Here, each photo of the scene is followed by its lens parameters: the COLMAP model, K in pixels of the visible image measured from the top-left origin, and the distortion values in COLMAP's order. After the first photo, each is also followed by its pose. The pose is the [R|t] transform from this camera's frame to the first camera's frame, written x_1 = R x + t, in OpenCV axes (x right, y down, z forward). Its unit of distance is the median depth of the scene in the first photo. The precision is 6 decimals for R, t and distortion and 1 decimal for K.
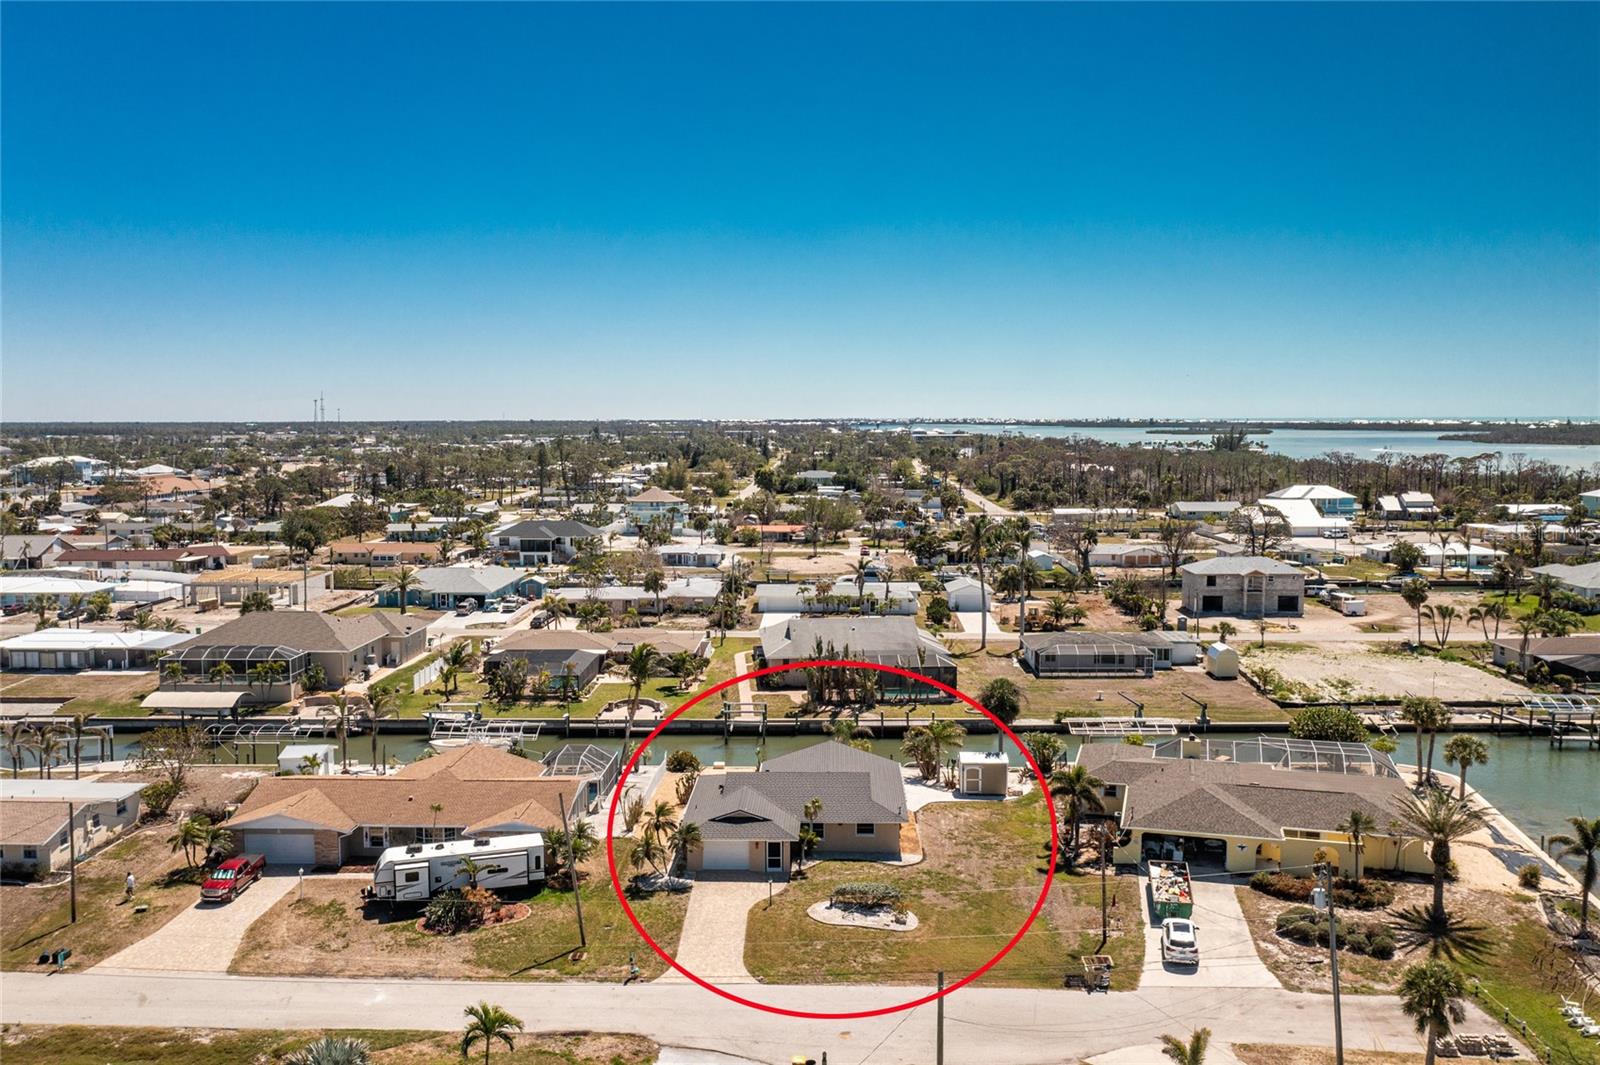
lens RADIAL K [[1280.0, 0, 800.0], [0, 1280.0, 532.5], [0, 0, 1]] dist [-0.003608, -0.000120]
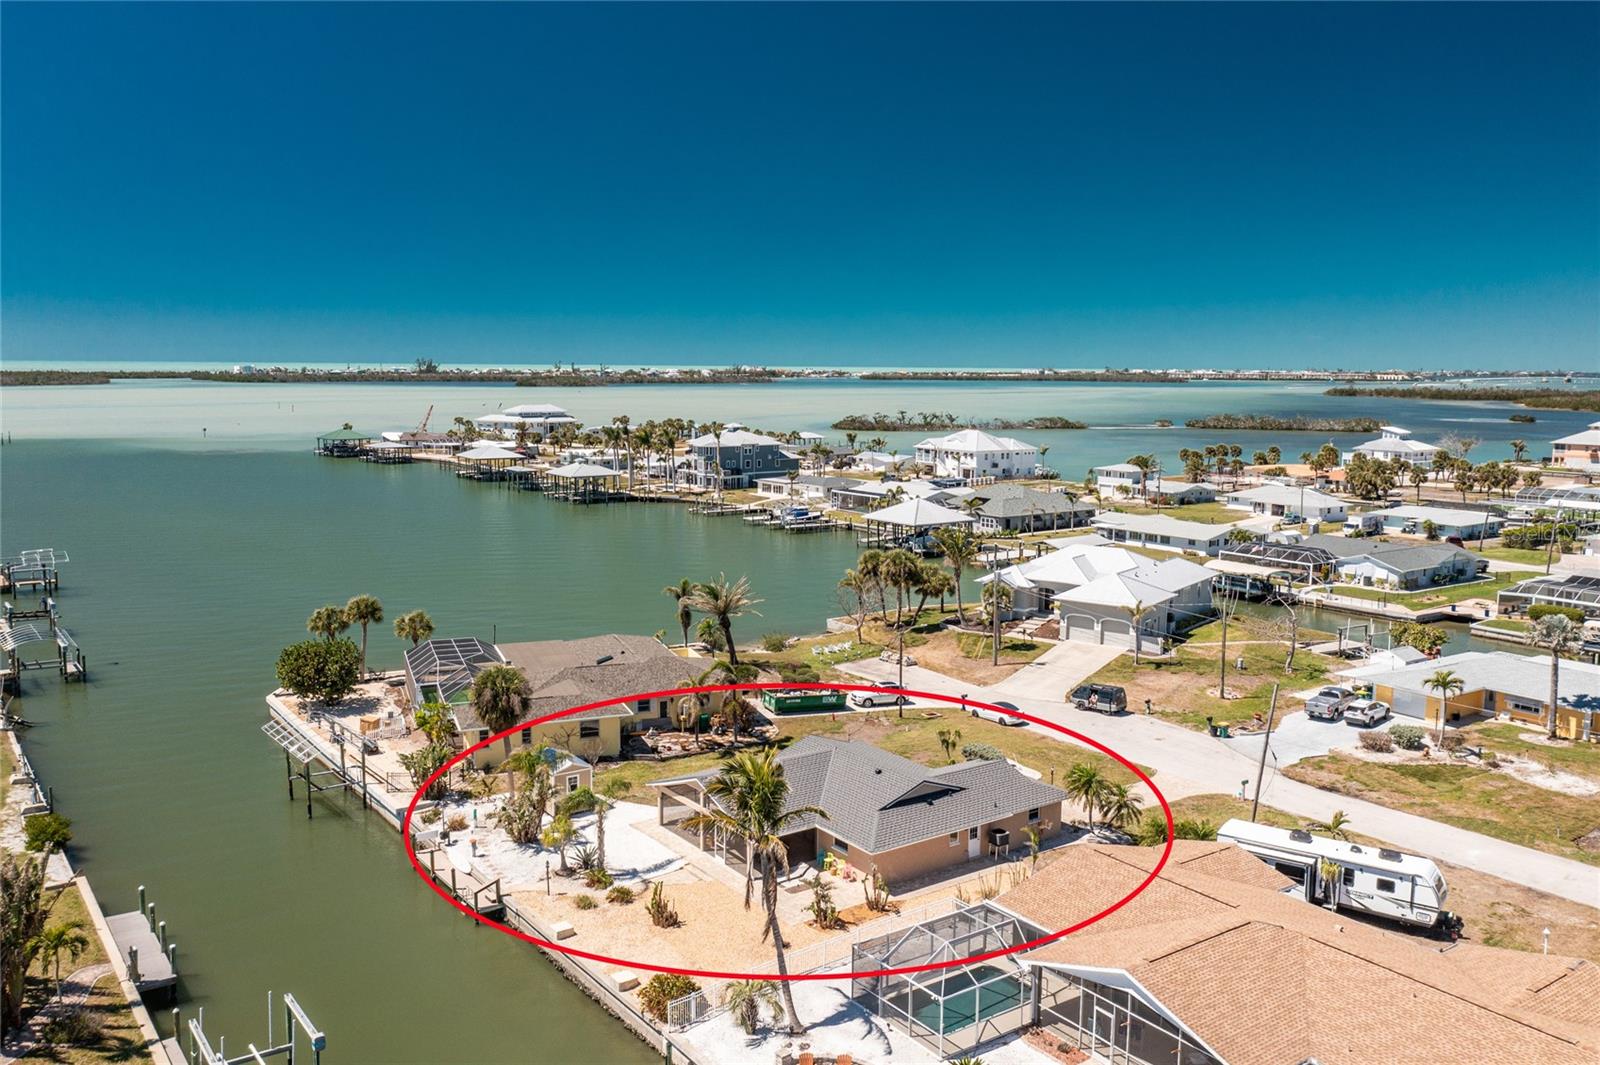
lens RADIAL K [[1291.7, 0, 800.0], [0, 1291.7, 532.5], [0, 0, 1]] dist [0.000983, -0.001627]
pose [[-0.605799, -0.103442, 0.788865, -0.665755], [0.067990, 0.981154, 0.180868, -0.104226], [-0.792708, 0.163205, -0.587349, 1.675450]]
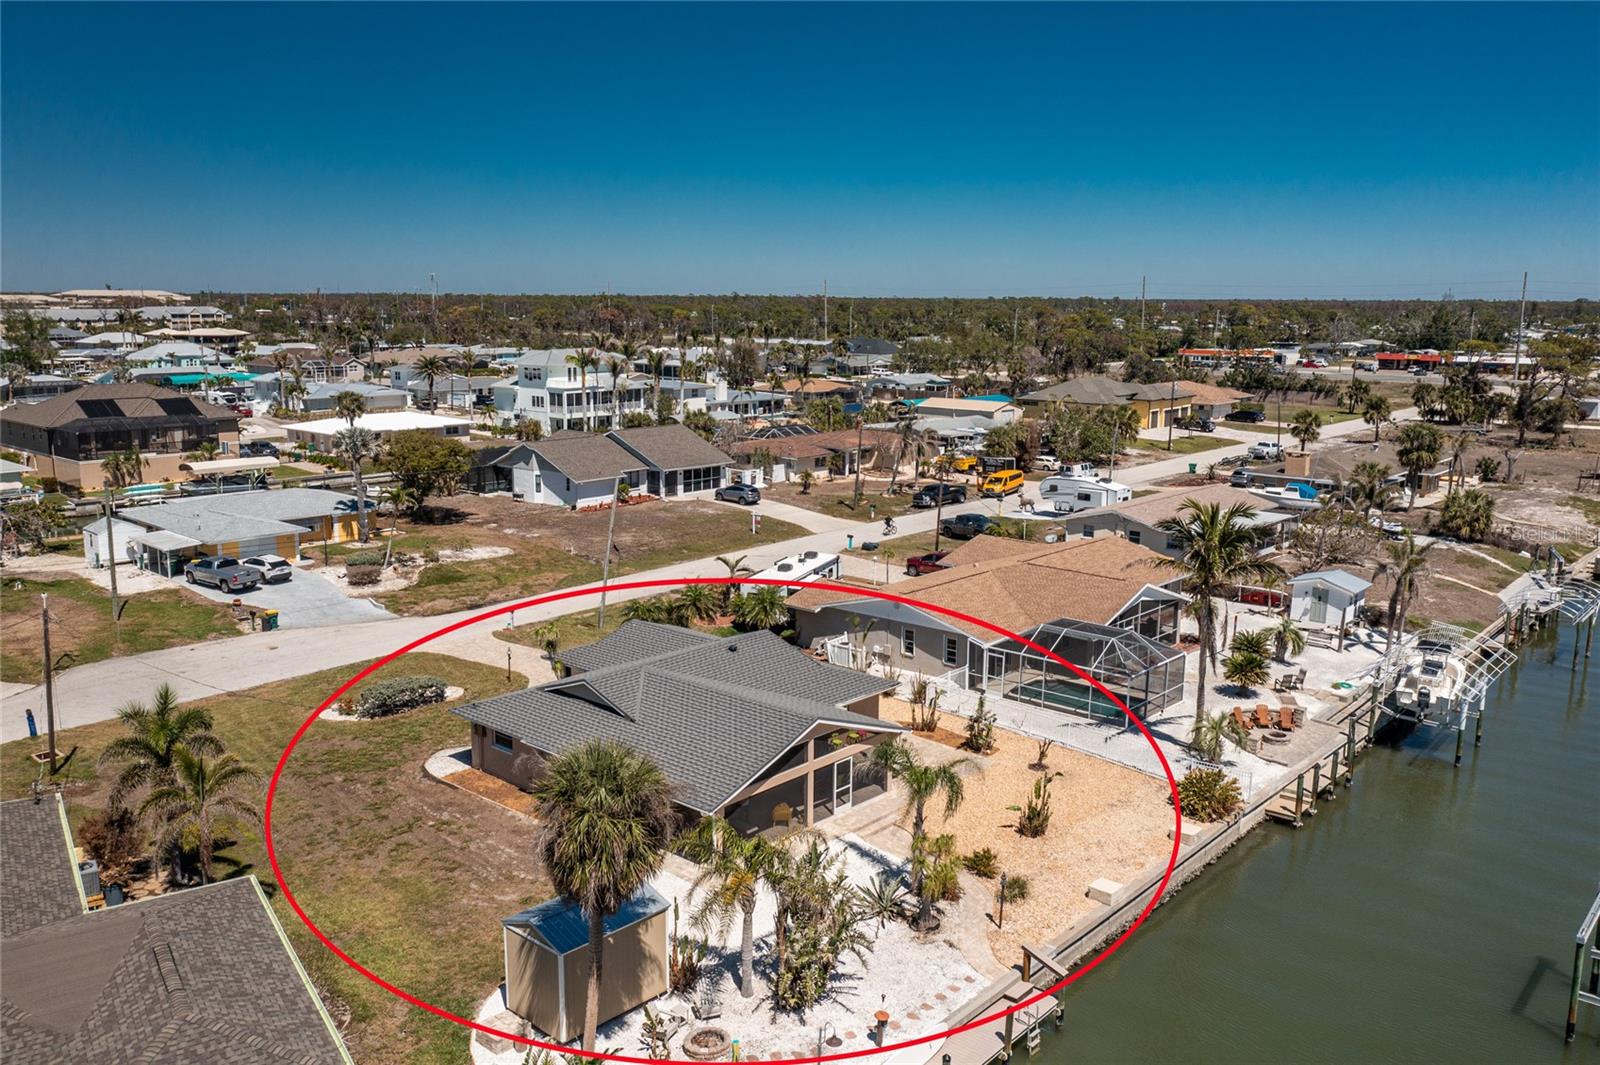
lens RADIAL K [[1280.0, 0, 800.0], [0, 1280.0, 532.5], [0, 0, 1]] dist [-0.003608, -0.000120]
pose [[-0.641712, 0.139420, -0.754167, 0.446345], [-0.072170, 0.967997, 0.240359, -0.008906], [0.763542, 0.208670, -0.611114, 1.574515]]
